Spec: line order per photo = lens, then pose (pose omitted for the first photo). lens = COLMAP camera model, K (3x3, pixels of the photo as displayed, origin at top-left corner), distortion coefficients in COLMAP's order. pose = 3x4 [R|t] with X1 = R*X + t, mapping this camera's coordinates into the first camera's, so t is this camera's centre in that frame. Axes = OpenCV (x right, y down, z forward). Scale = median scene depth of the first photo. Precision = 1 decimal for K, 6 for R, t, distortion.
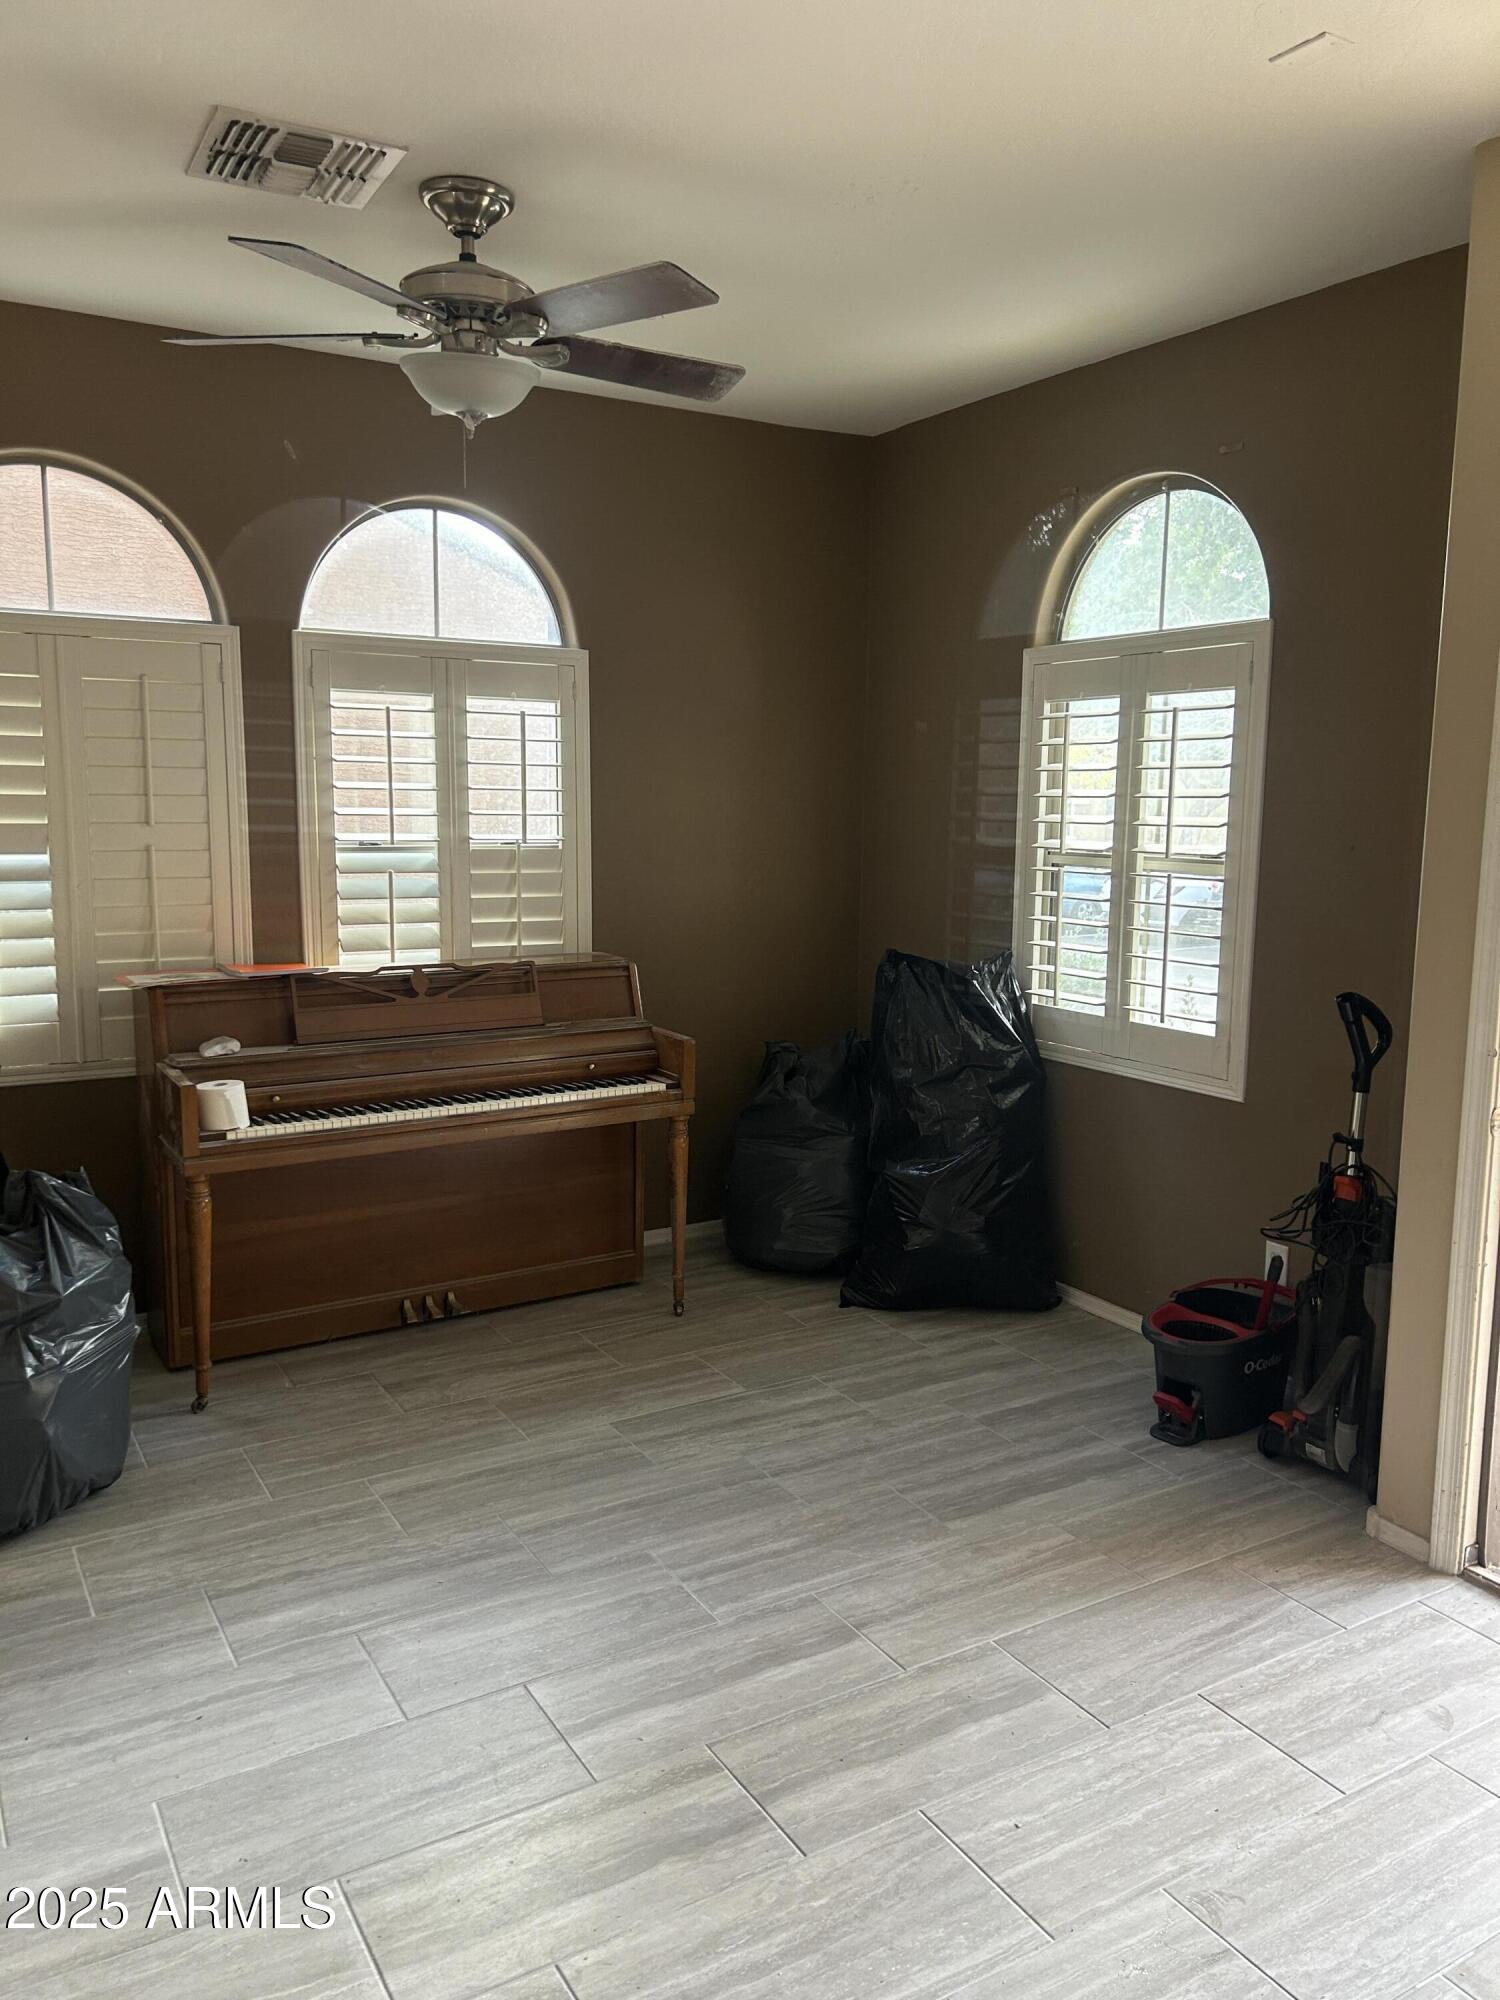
lens RADIAL K [[1506.4, 0, 746.2], [0, 1506.4, 997.1], [0, 0, 1]] dist [0.022892, -0.026971]
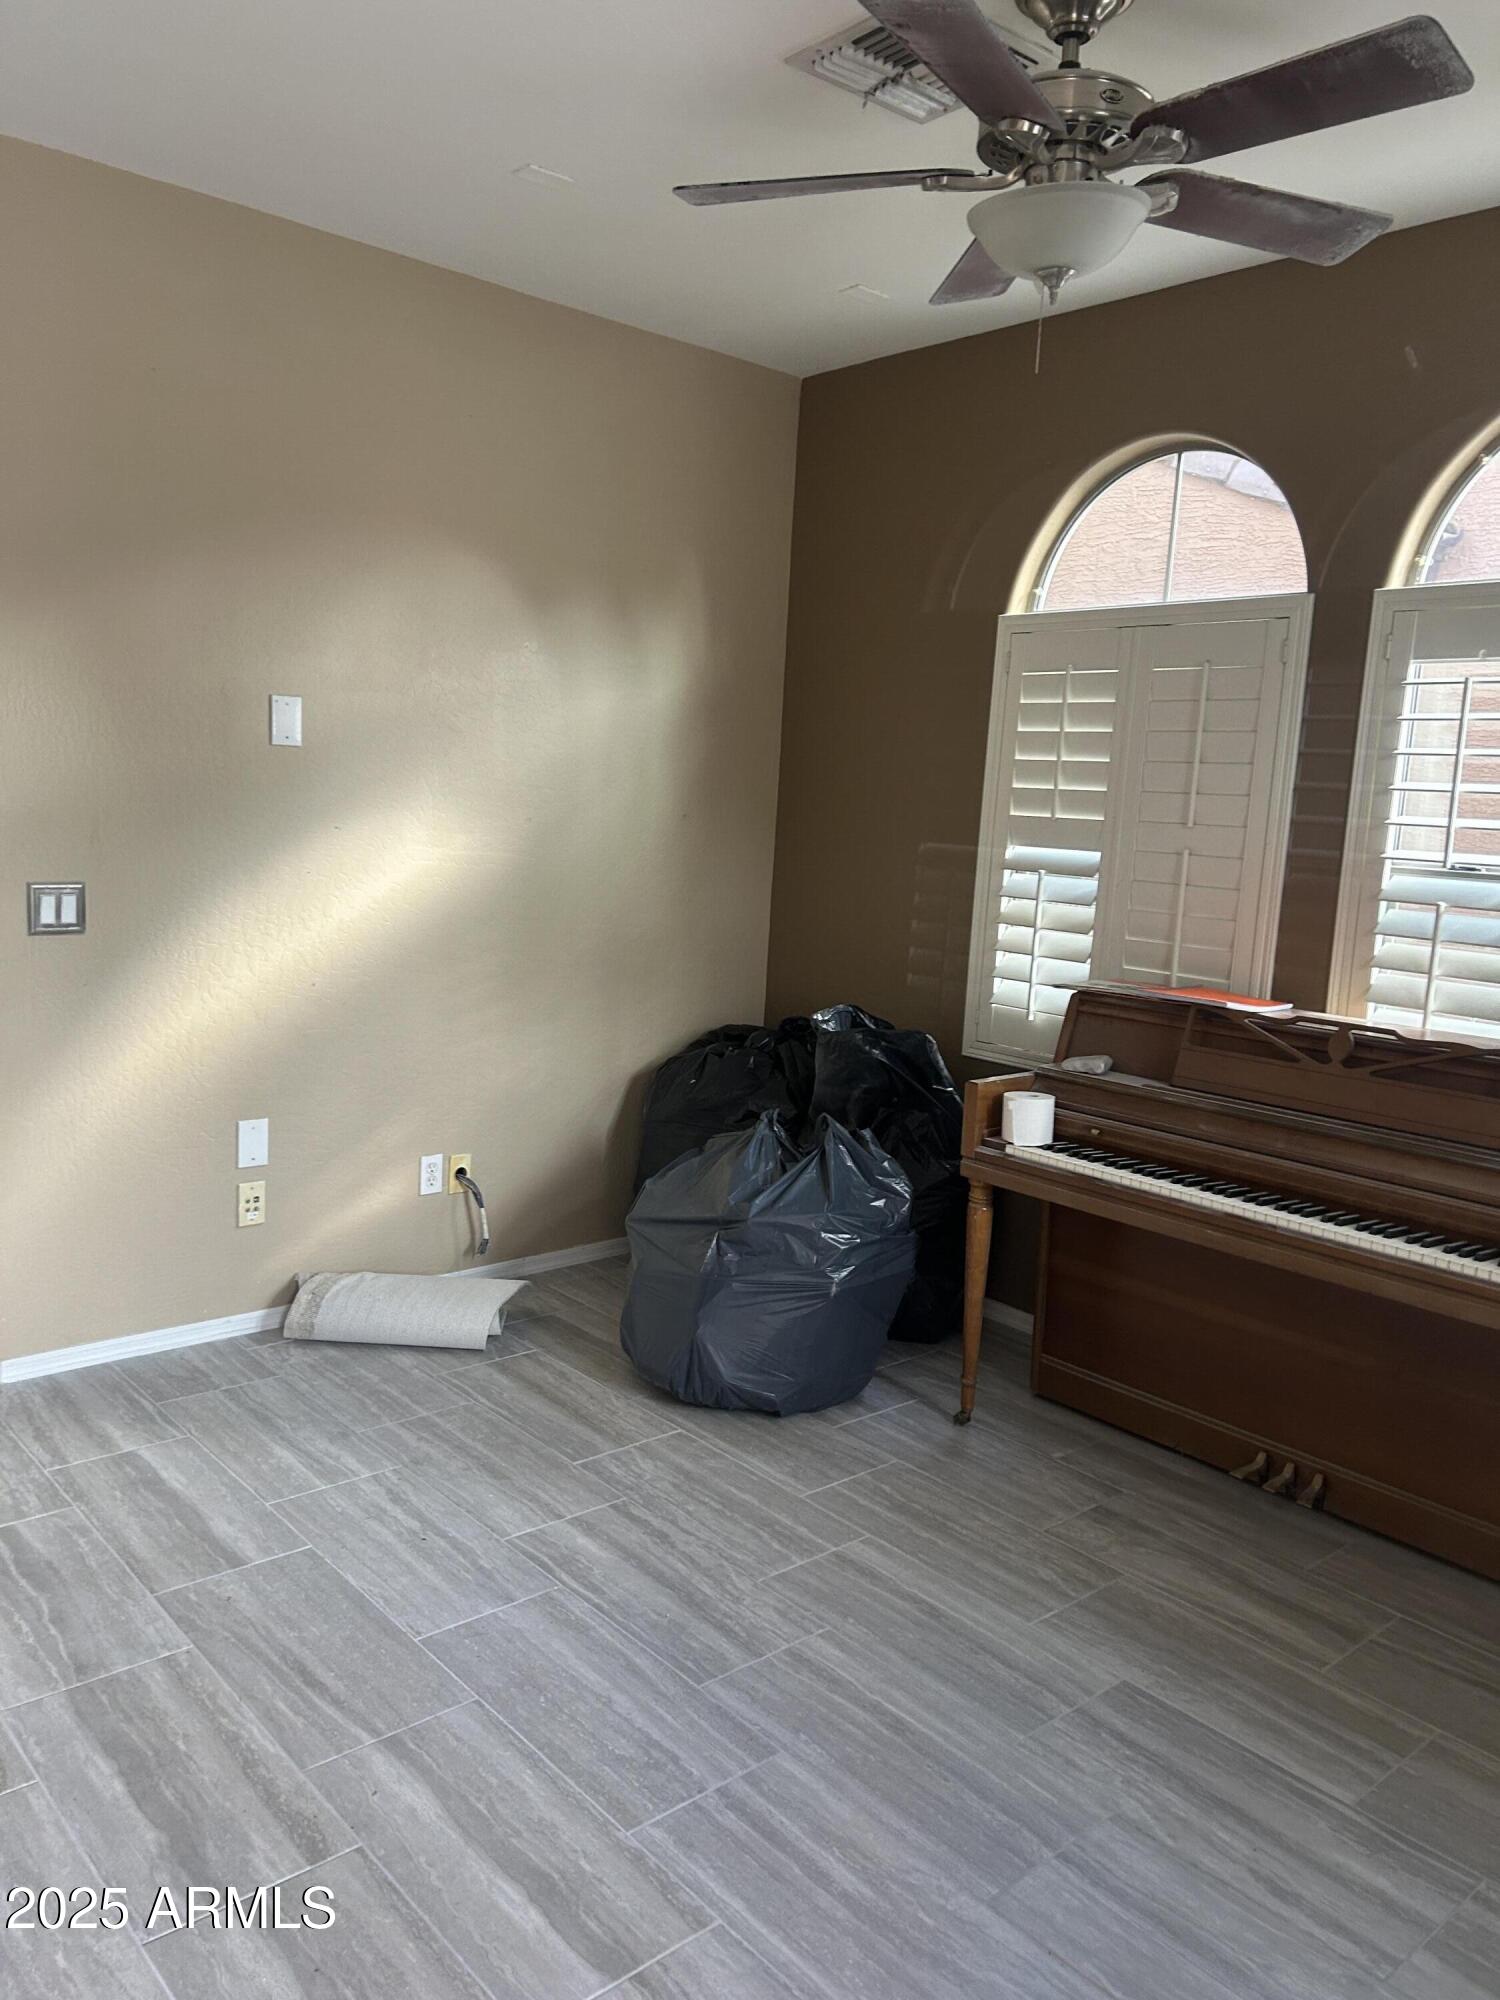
lens RADIAL K [[1506.4, 0, 745.5], [0, 1506.4, 1008.8], [0, 0, 1]] dist [0.022892, -0.026971]
pose [[0.166790, 0.137348, -0.976379, 0.526734], [-0.181524, 0.977601, 0.106511, -0.062189], [0.969139, 0.159471, 0.187986, 0.666779]]
